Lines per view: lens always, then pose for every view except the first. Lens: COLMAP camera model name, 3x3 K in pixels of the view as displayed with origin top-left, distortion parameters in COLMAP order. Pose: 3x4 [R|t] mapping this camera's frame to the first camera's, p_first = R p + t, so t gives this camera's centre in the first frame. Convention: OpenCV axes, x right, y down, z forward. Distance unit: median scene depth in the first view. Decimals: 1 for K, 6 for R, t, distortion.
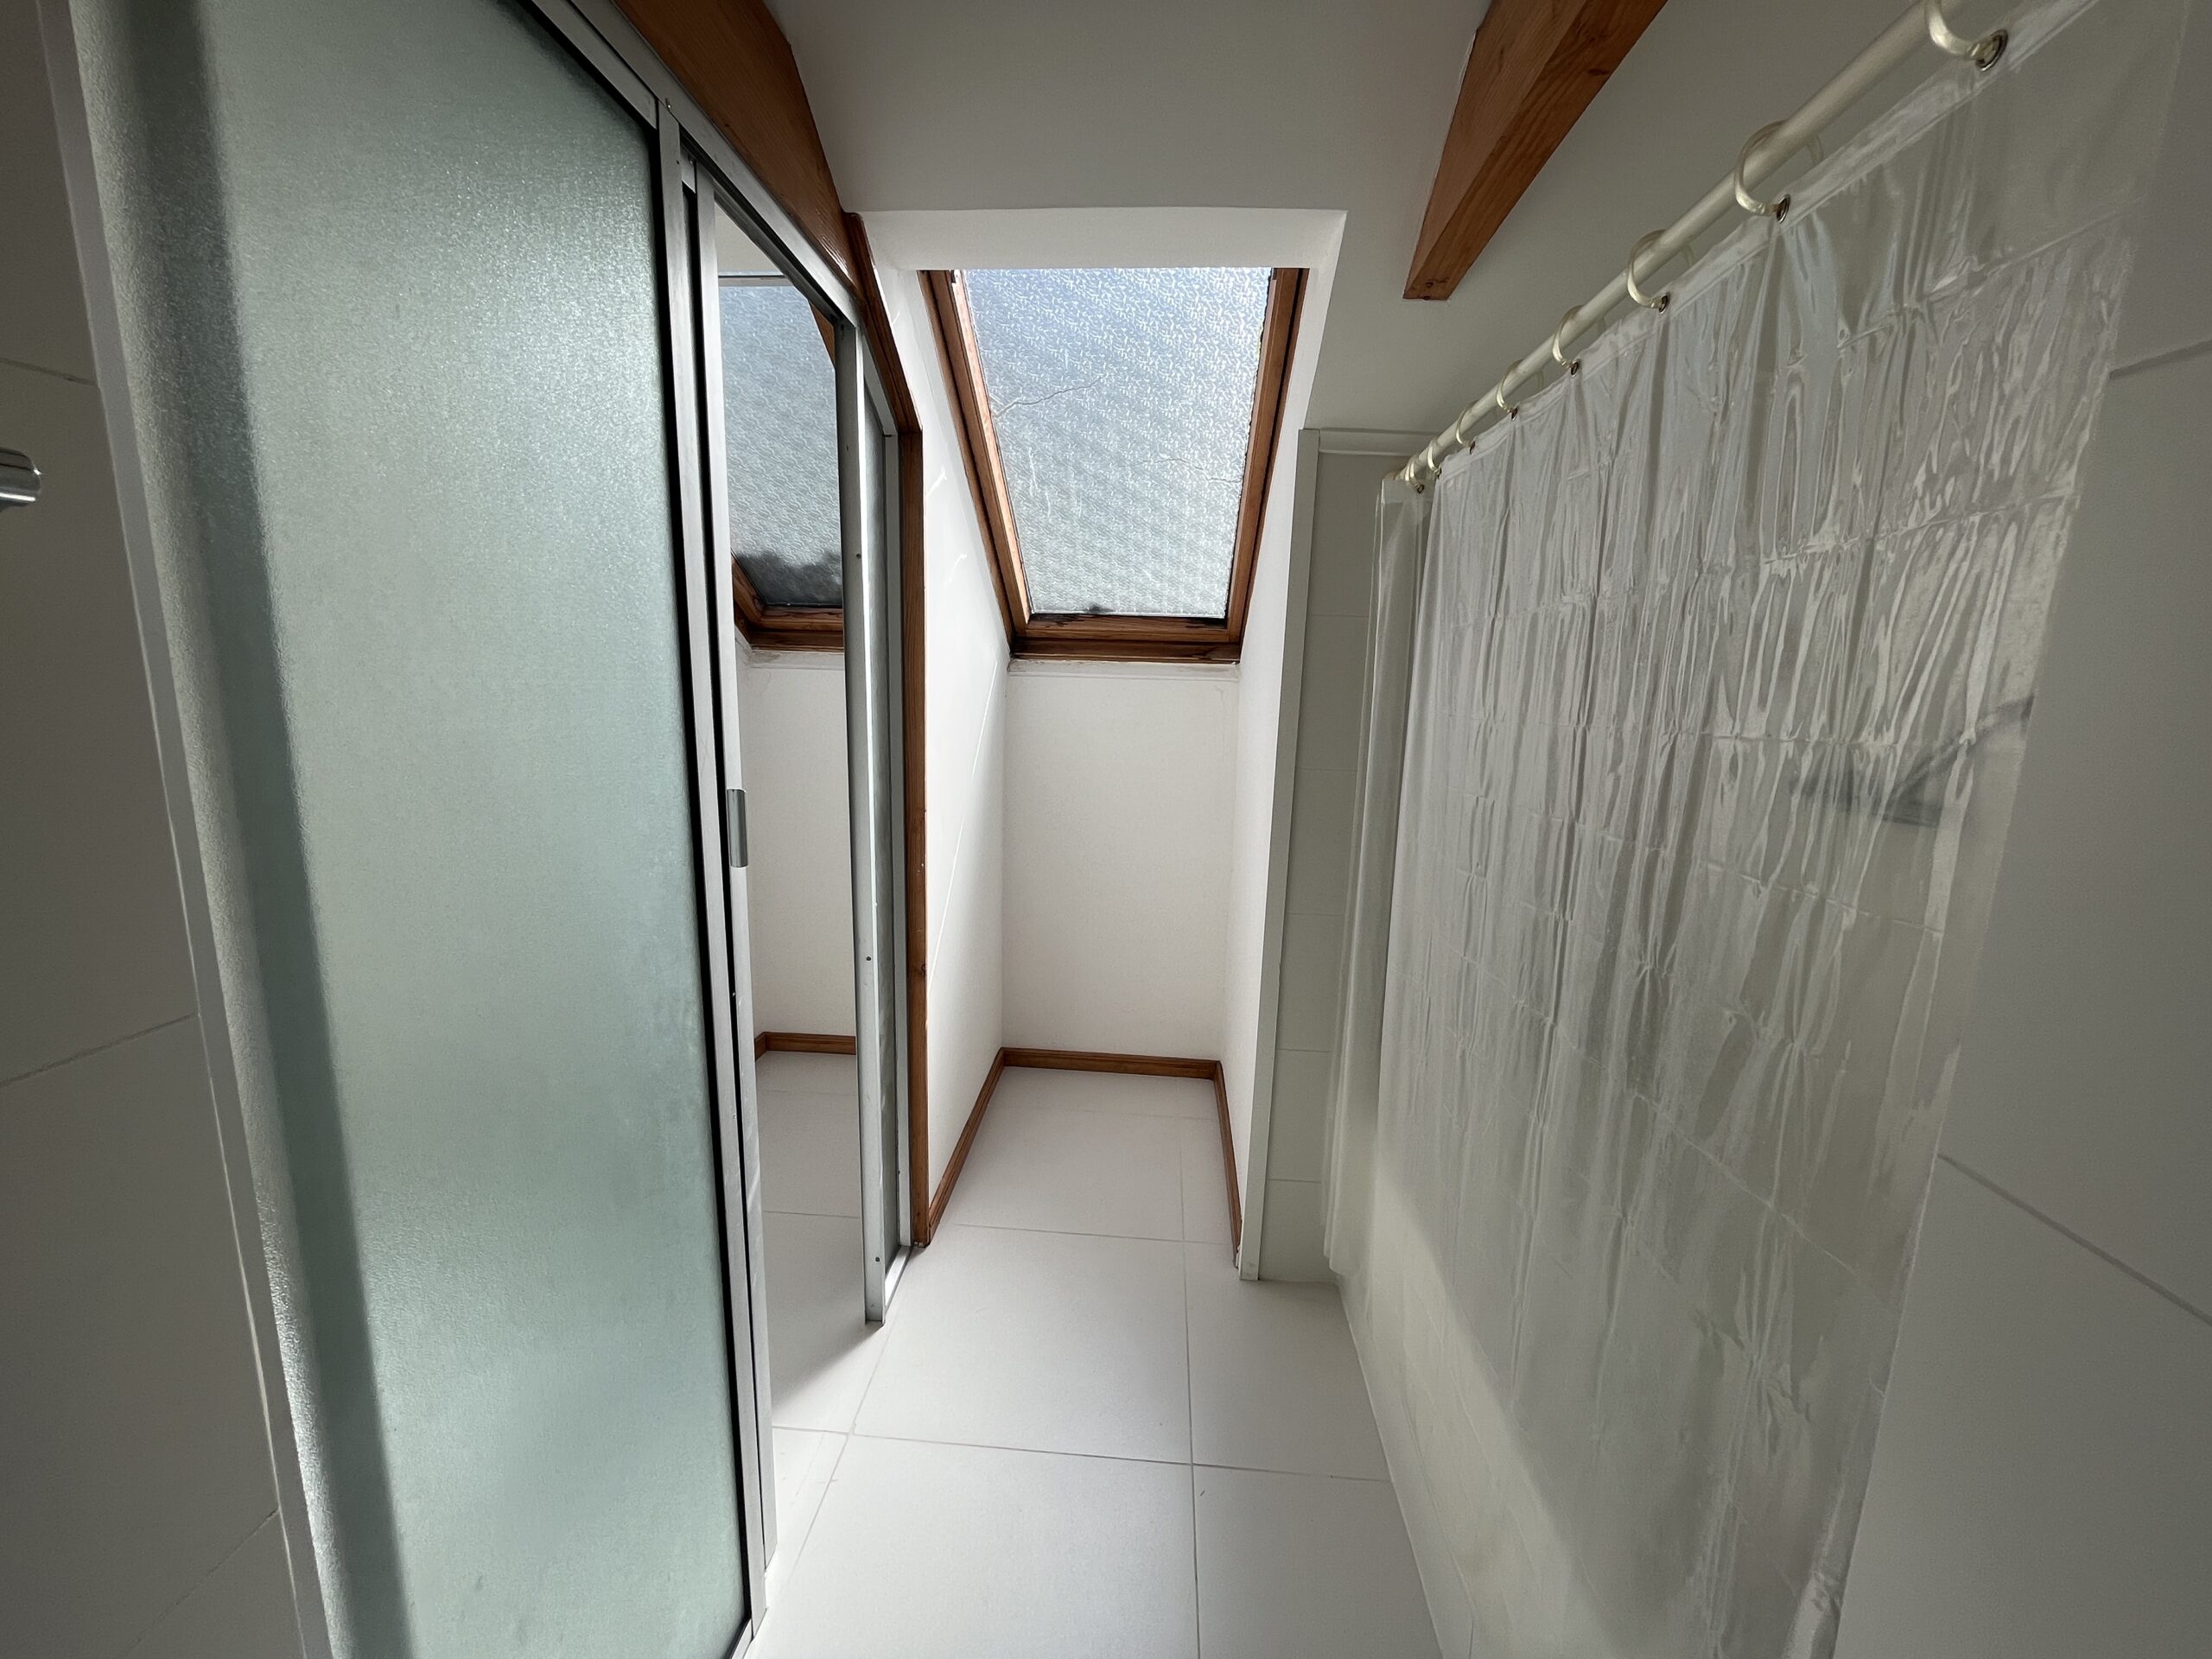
lens RADIAL K [[893.7, 0, 1097.7], [0, 893.7, 825.8], [0, 0, 1]] dist [-0.000712, -0.000251]
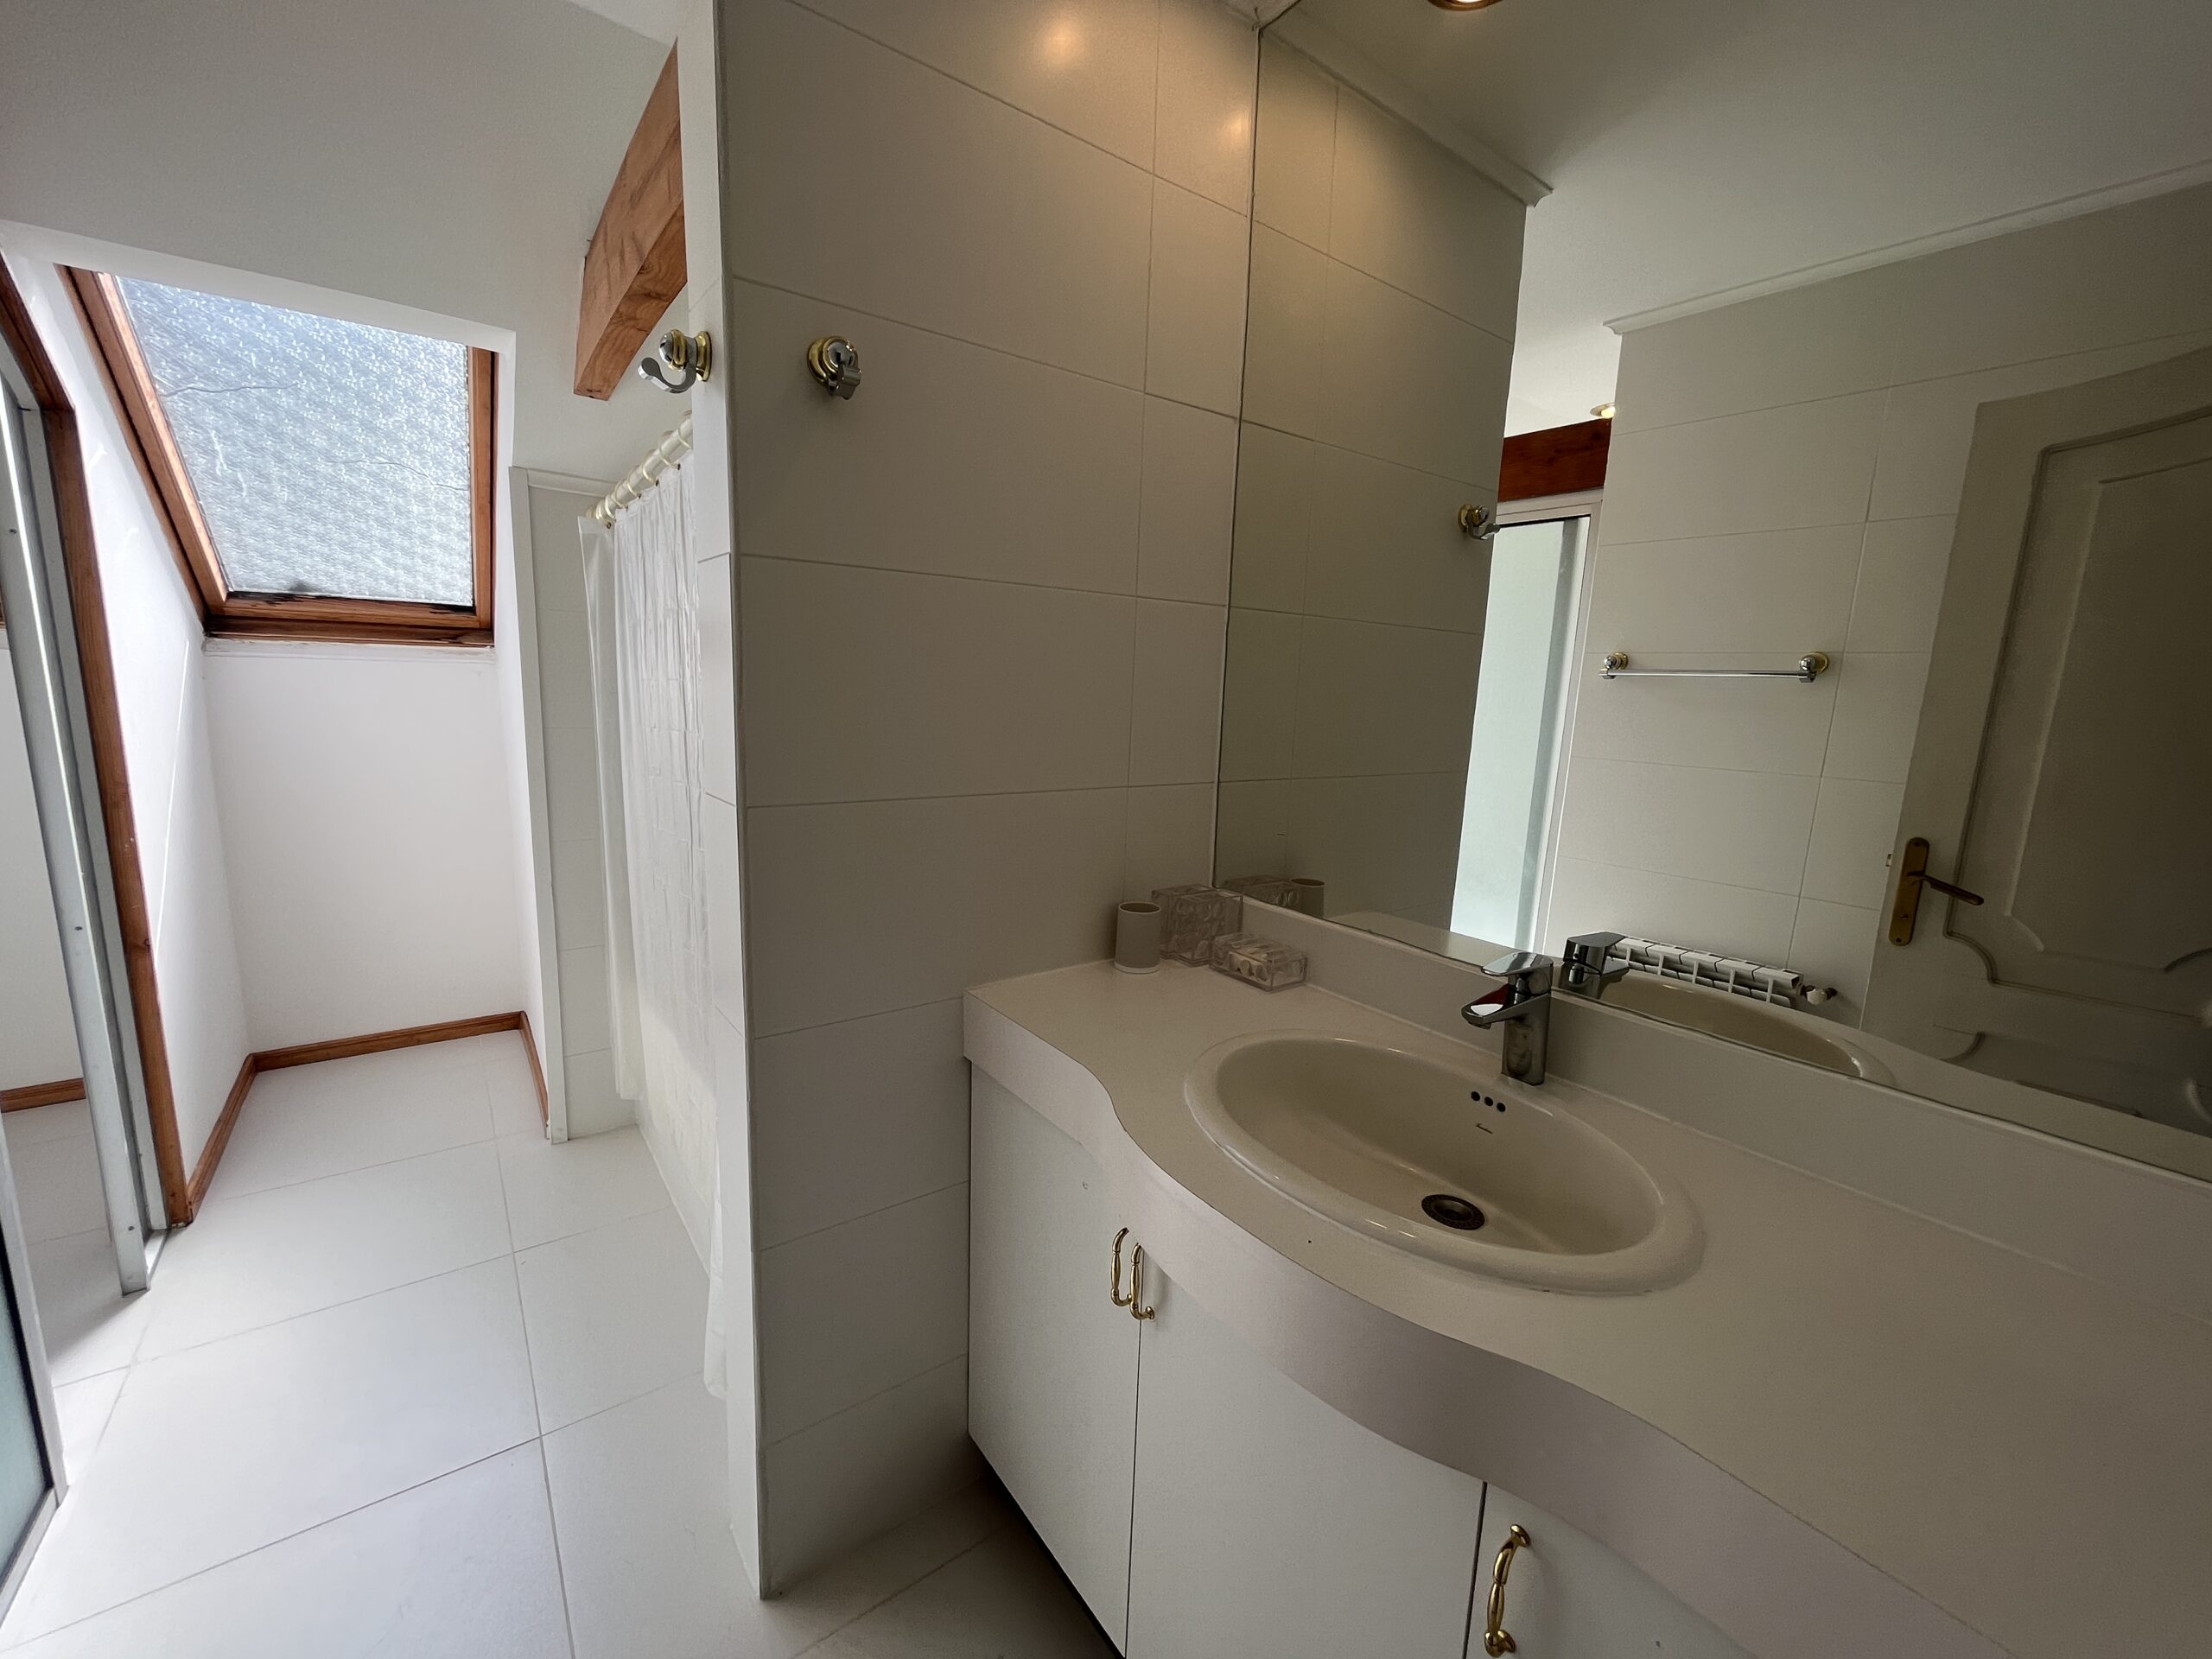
lens RADIAL K [[893.7, 0, 1097.7], [0, 893.7, 825.8], [0, 0, 1]] dist [-0.000712, -0.000251]
pose [[0.757988, -0.108430, 0.643193, -0.013982], [0.103782, 0.993573, 0.045192, 0.081855], [-0.643959, 0.032497, 0.764369, -0.401147]]
